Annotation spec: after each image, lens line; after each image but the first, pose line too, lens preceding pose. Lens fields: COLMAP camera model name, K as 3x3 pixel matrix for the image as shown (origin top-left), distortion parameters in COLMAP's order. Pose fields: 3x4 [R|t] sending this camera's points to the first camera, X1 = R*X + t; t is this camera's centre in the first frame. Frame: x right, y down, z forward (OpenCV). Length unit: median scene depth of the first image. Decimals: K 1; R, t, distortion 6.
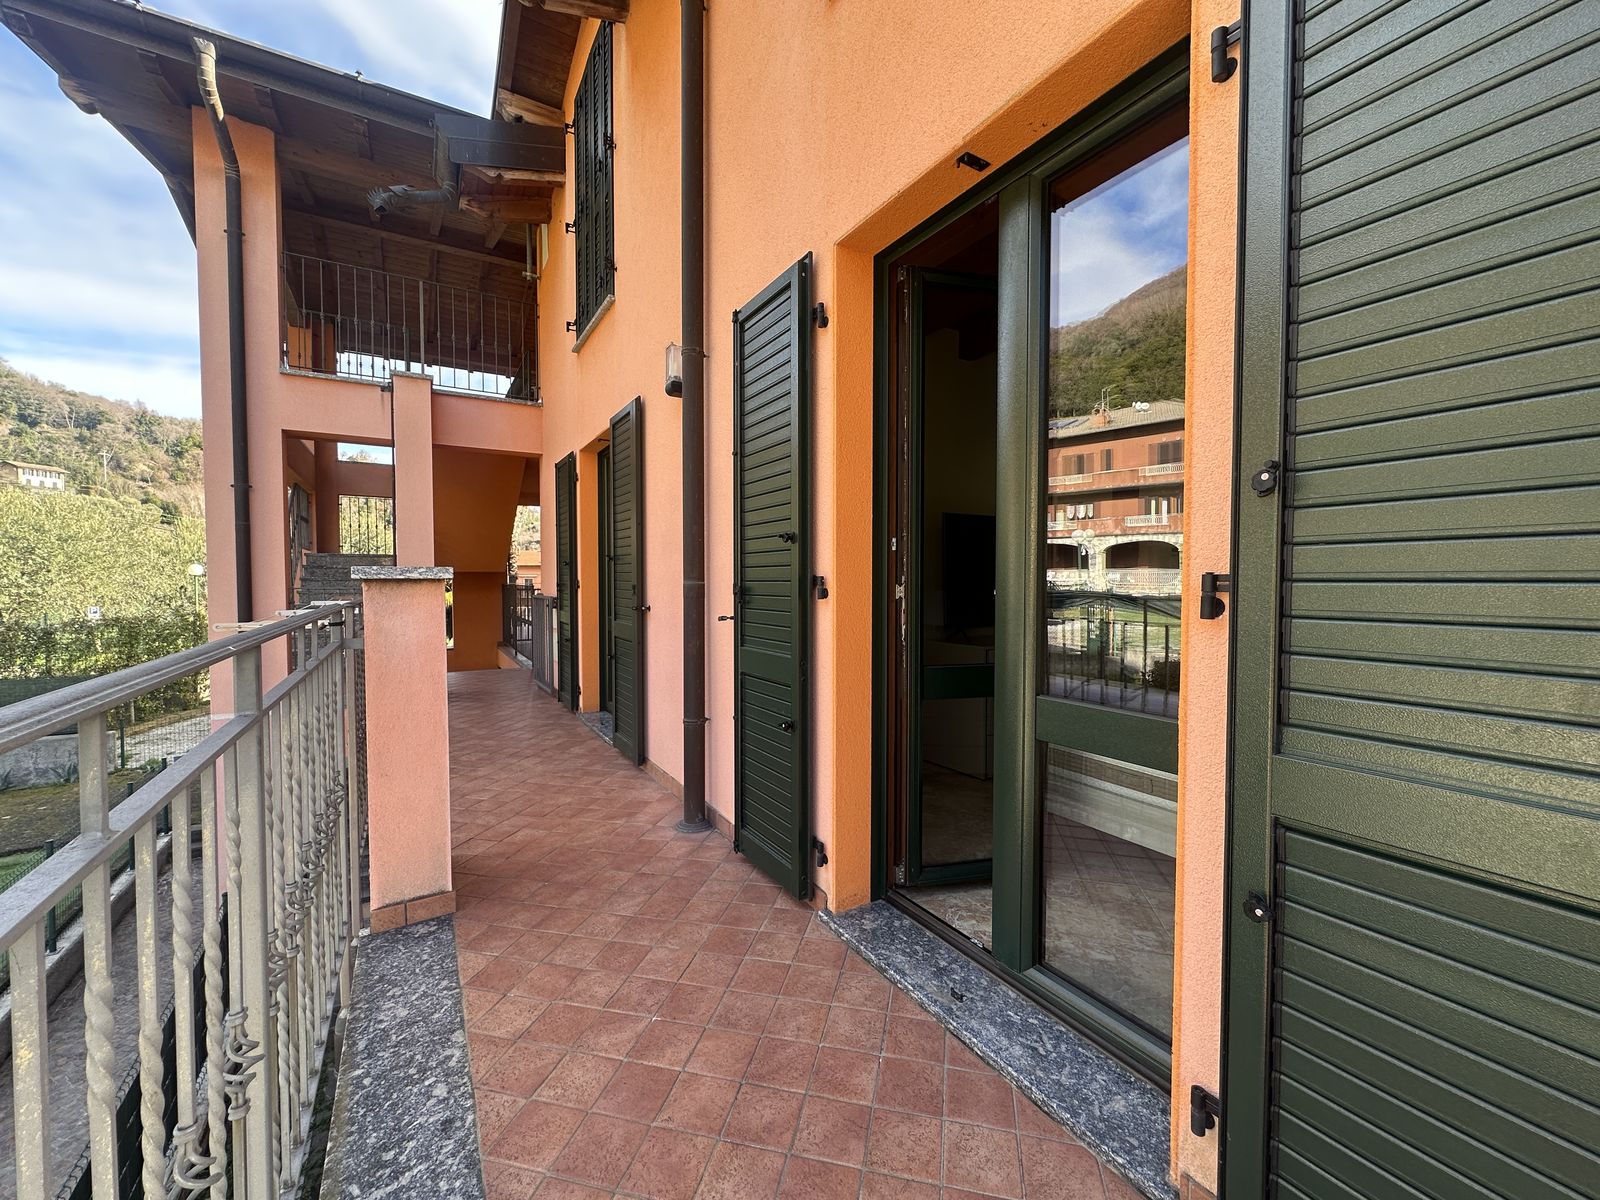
lens RADIAL K [[639.9, 0, 800.0], [0, 639.9, 600.0], [0, 0, 1]] dist [-0.002412, 0.000497]
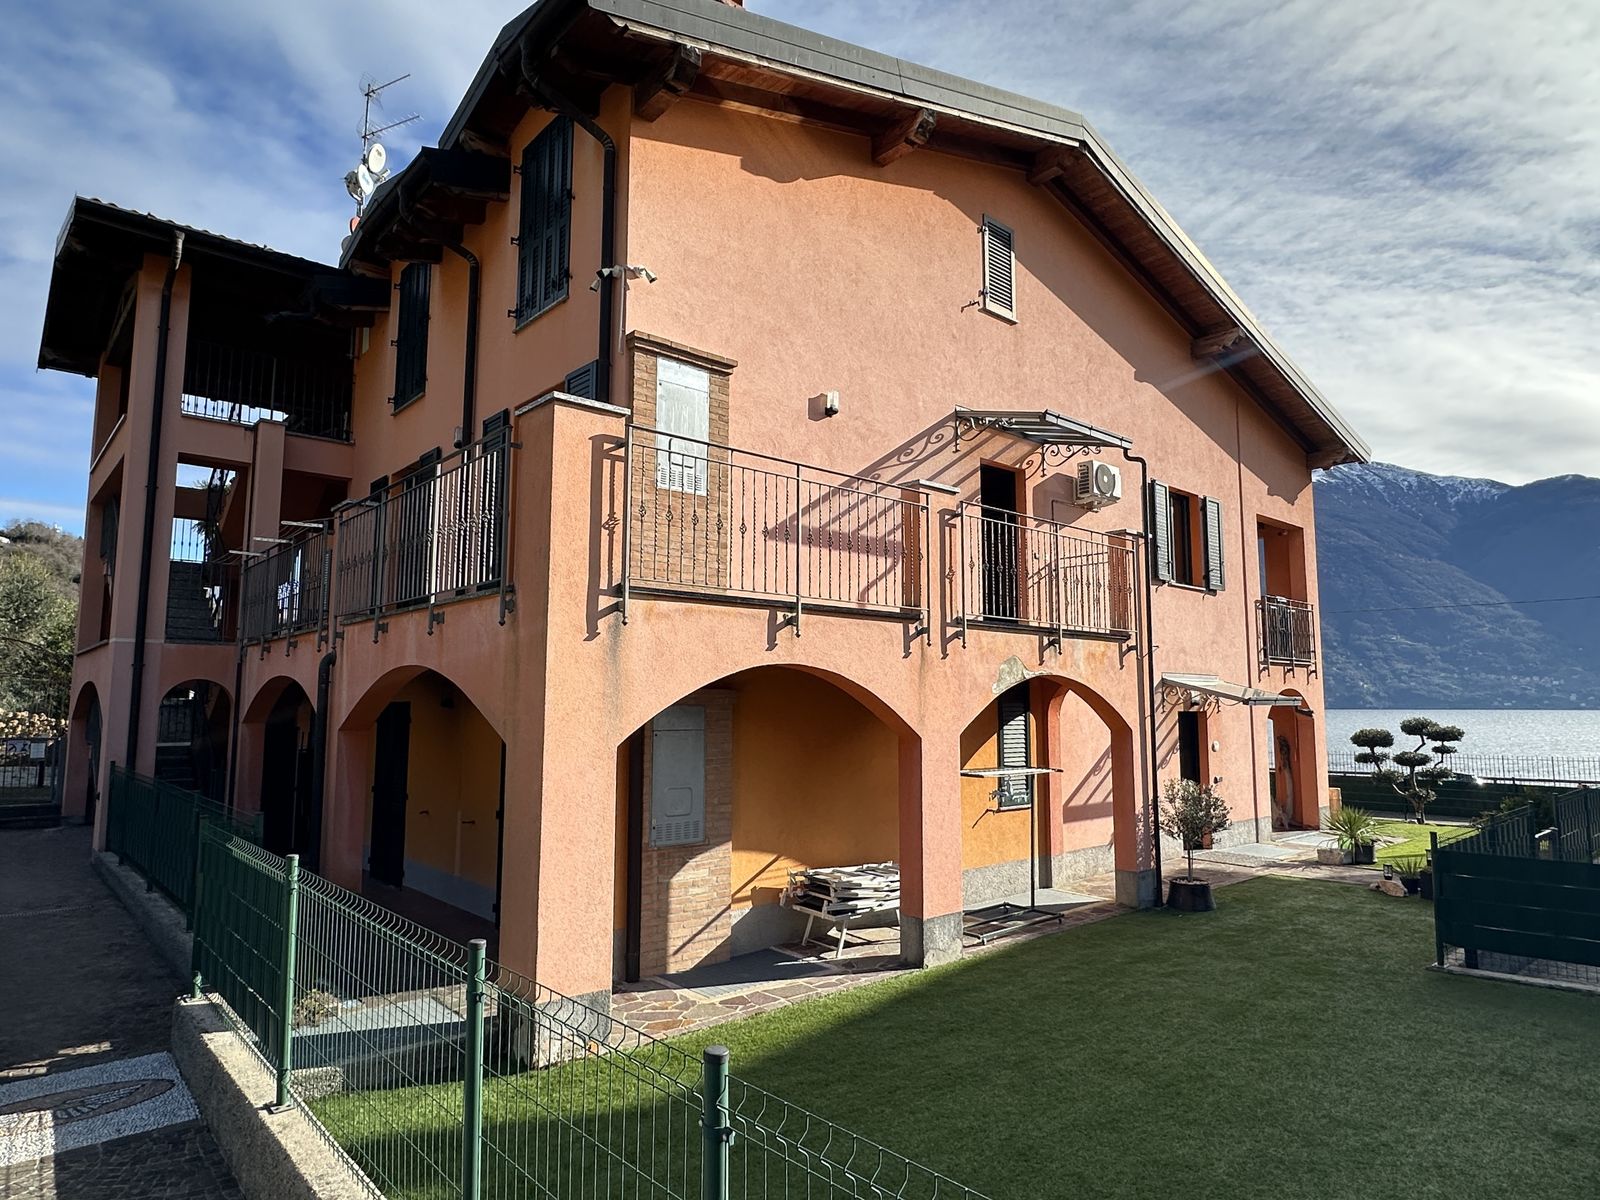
lens RADIAL K [[961.3, 0, 800.0], [0, 961.3, 600.0], [0, 0, 1]] dist [-0.002648, -0.000793]
pose [[0.984427, 0.022062, 0.174404, 0.255009], [0.001794, 0.990781, -0.135462, 0.411816], [-0.175785, 0.133665, 0.975312, -1.508193]]
